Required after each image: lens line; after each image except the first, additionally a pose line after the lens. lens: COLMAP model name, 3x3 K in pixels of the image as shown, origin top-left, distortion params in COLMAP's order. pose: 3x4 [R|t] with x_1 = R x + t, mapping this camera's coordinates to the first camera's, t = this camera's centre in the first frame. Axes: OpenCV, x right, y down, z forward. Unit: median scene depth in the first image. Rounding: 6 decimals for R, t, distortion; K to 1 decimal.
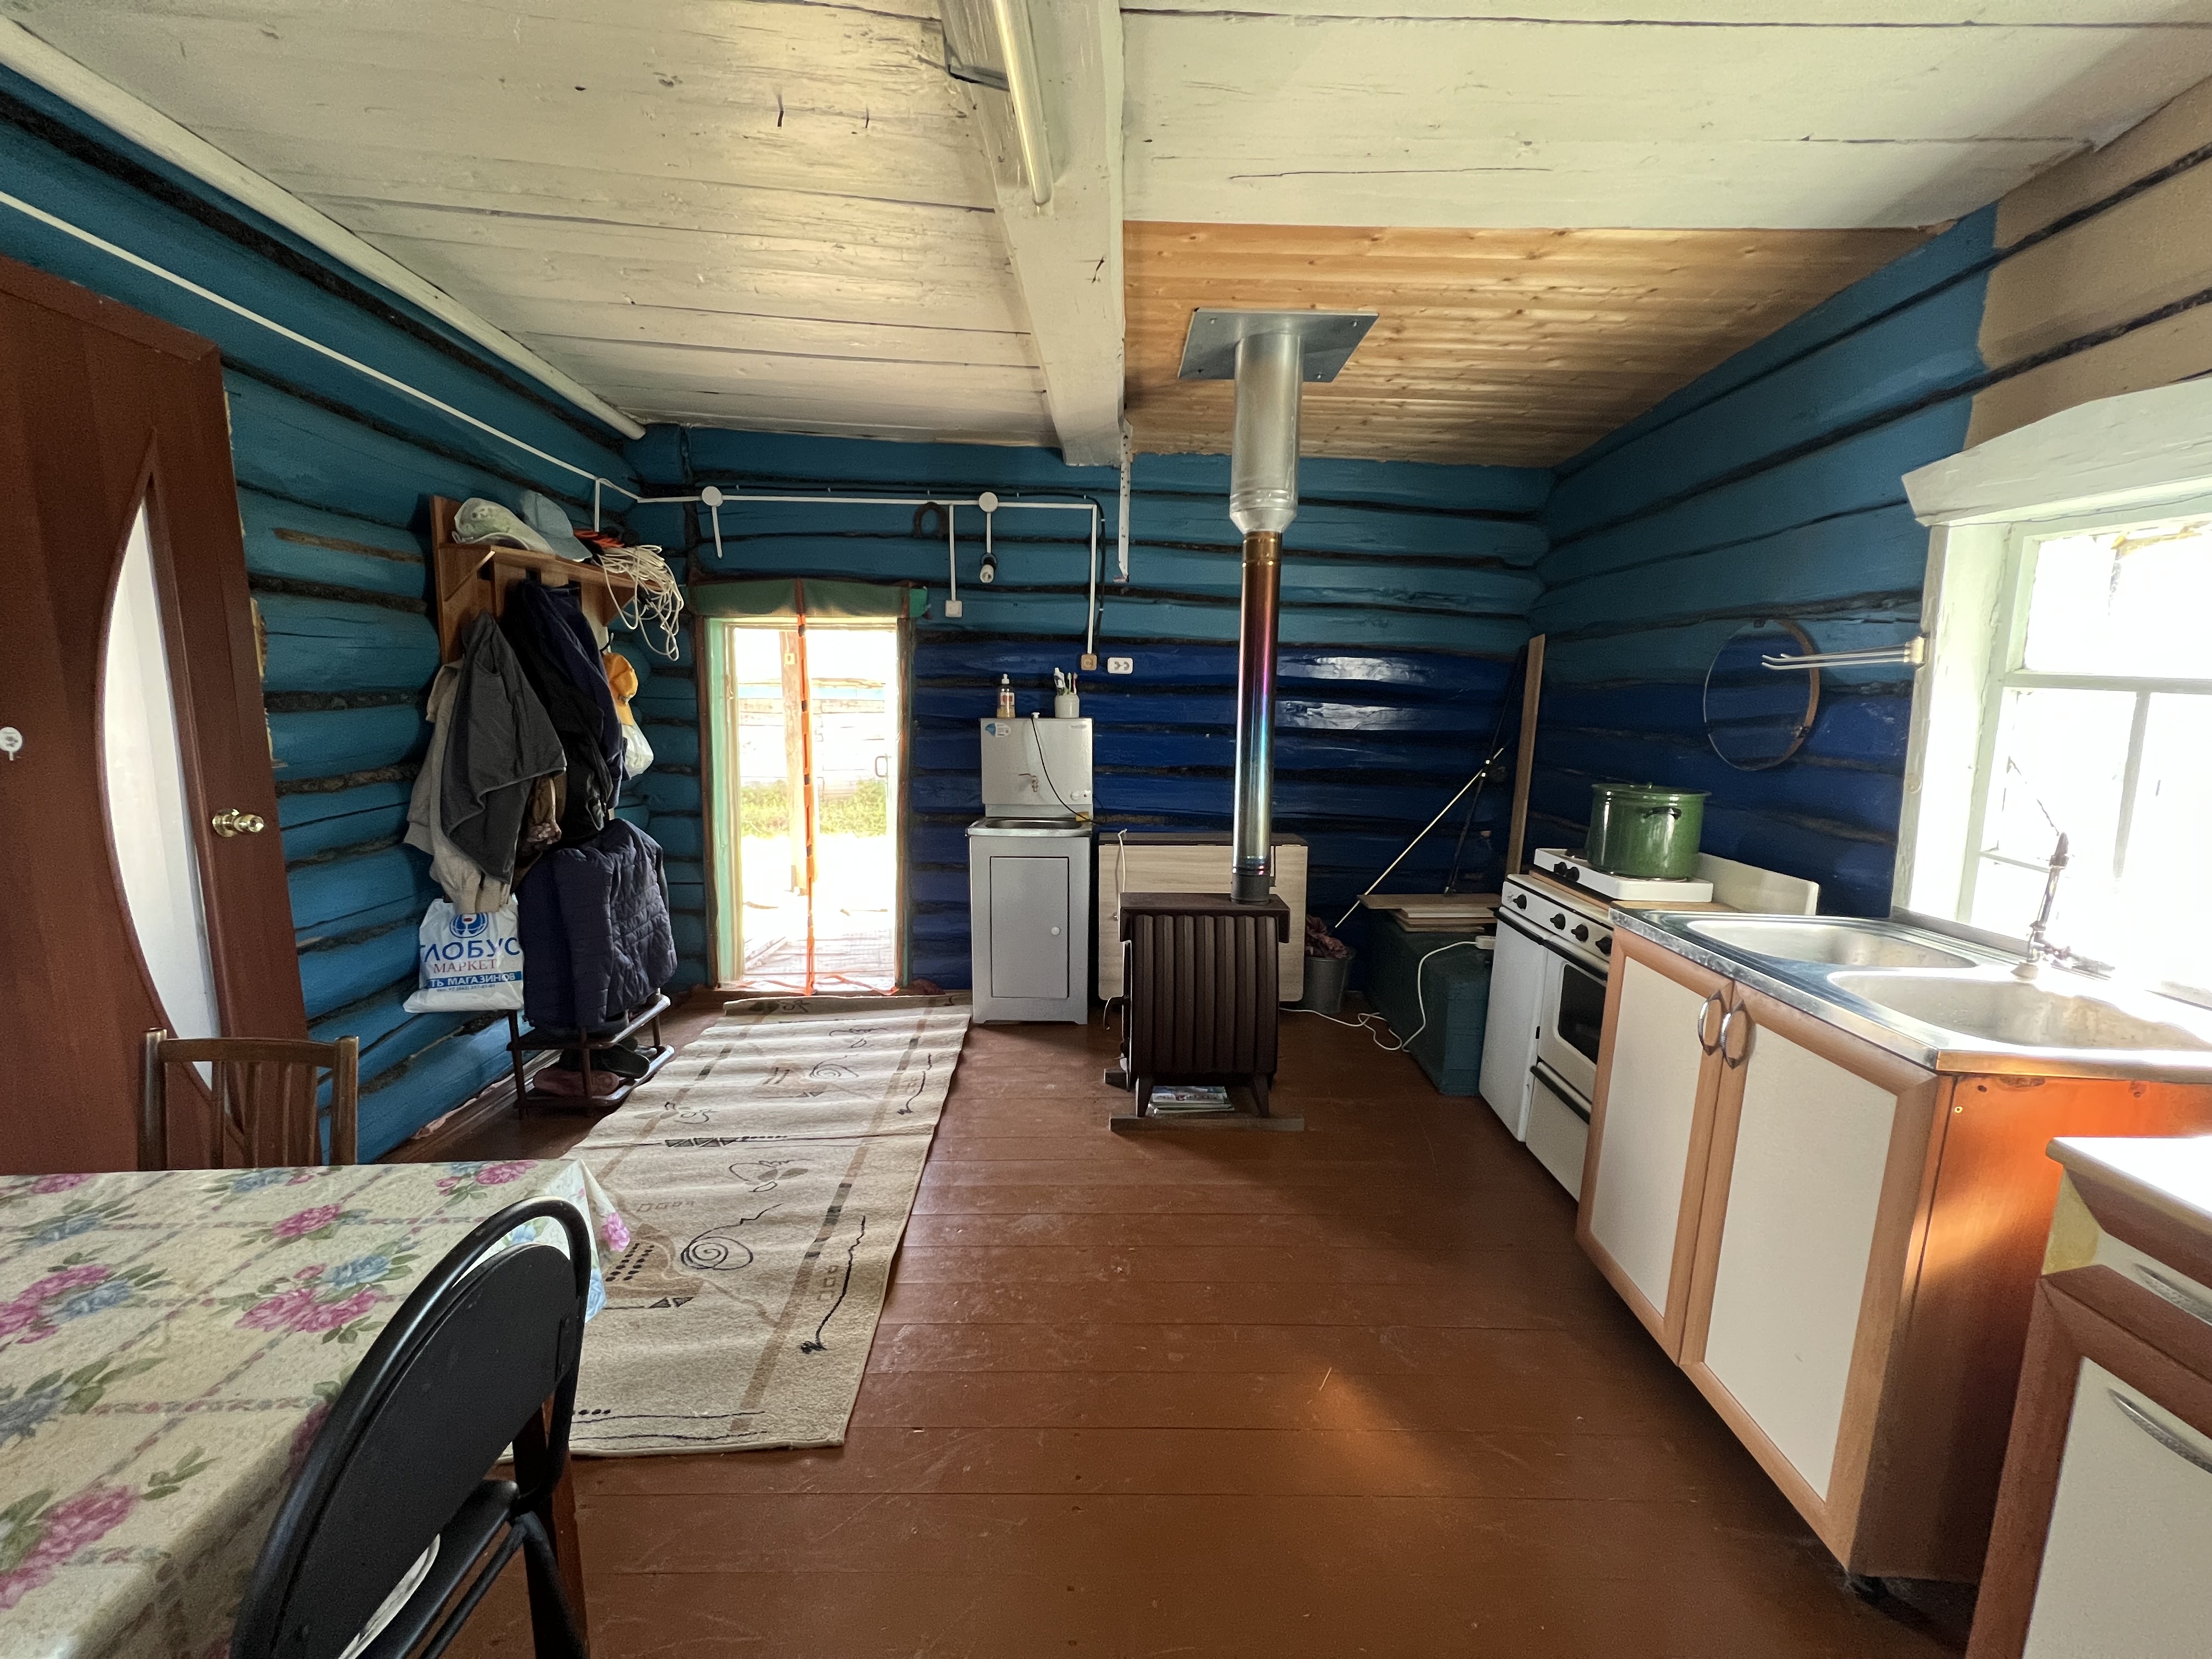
lens RADIAL K [[883.6, 0, 1105.9], [0, 883.6, 832.6], [0, 0, 1]] dist [-0.000301, -0.000281]
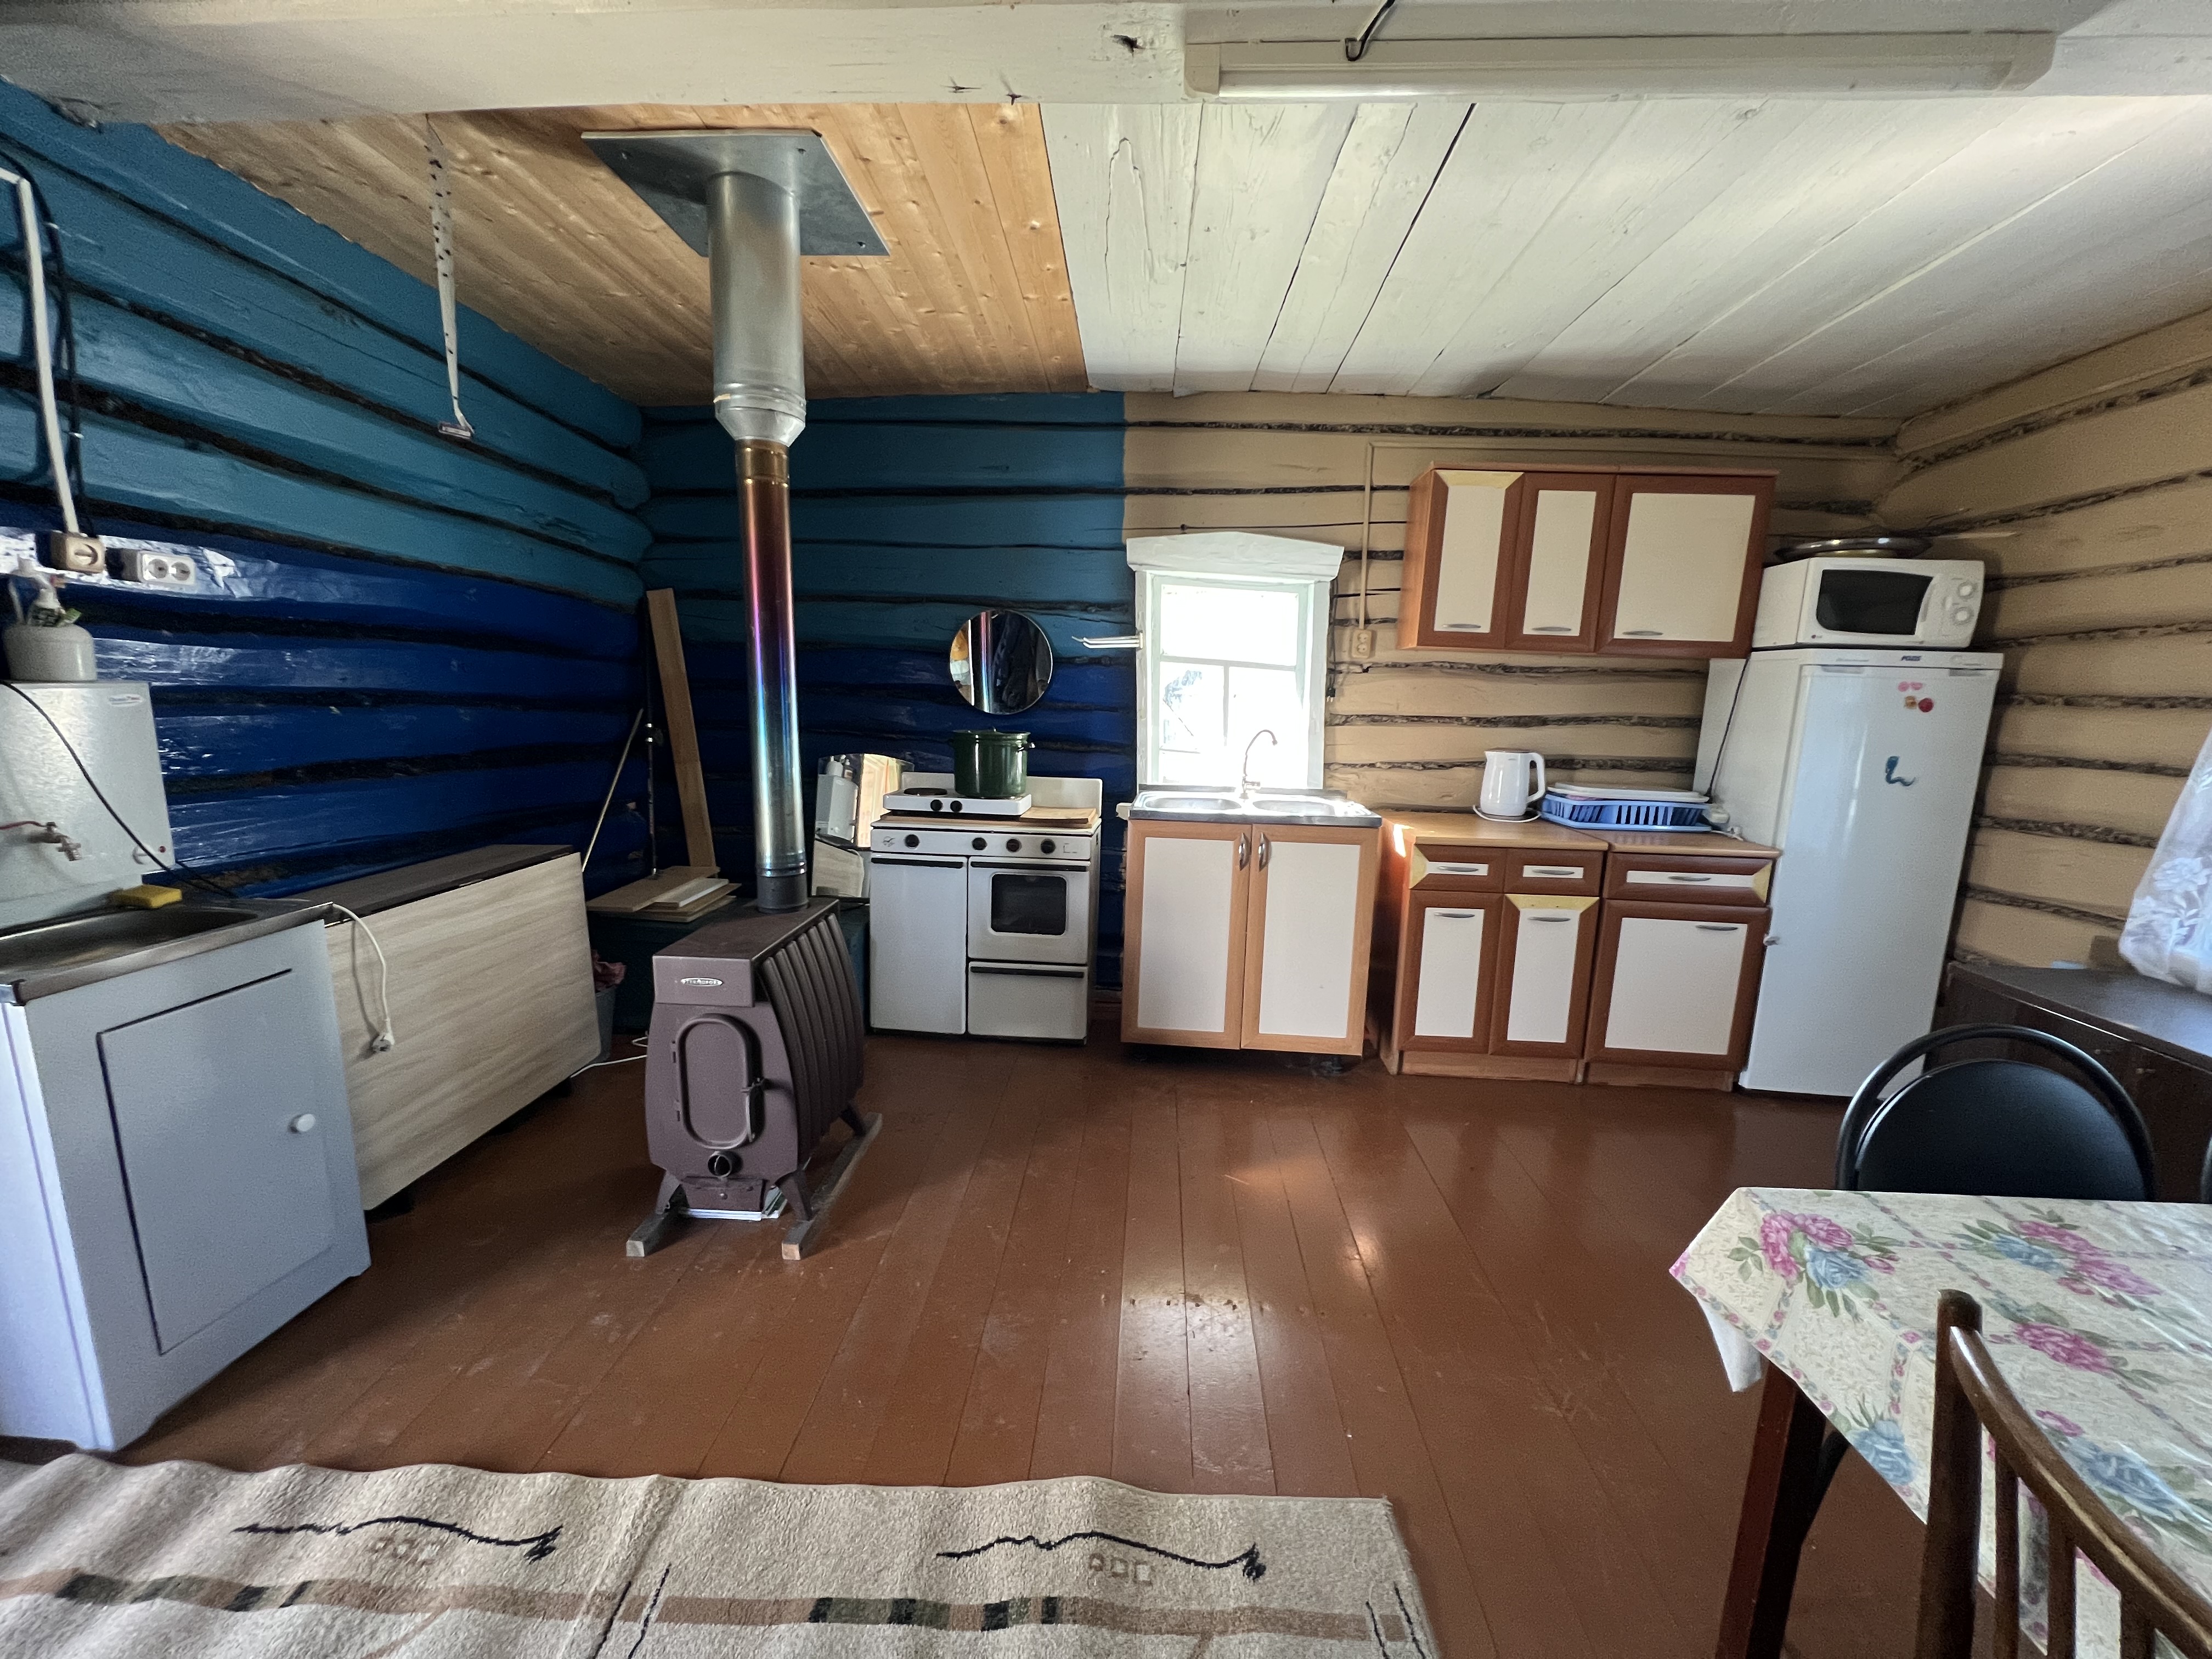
lens RADIAL K [[883.6, 0, 1105.5], [0, 883.6, 830.8], [0, 0, 1]] dist [-0.000301, -0.000281]
pose [[0.056017, -0.176689, 0.982671, -0.925611], [0.126205, 0.977575, 0.168578, -0.138824], [-0.990421, 0.114574, 0.077060, 0.975723]]
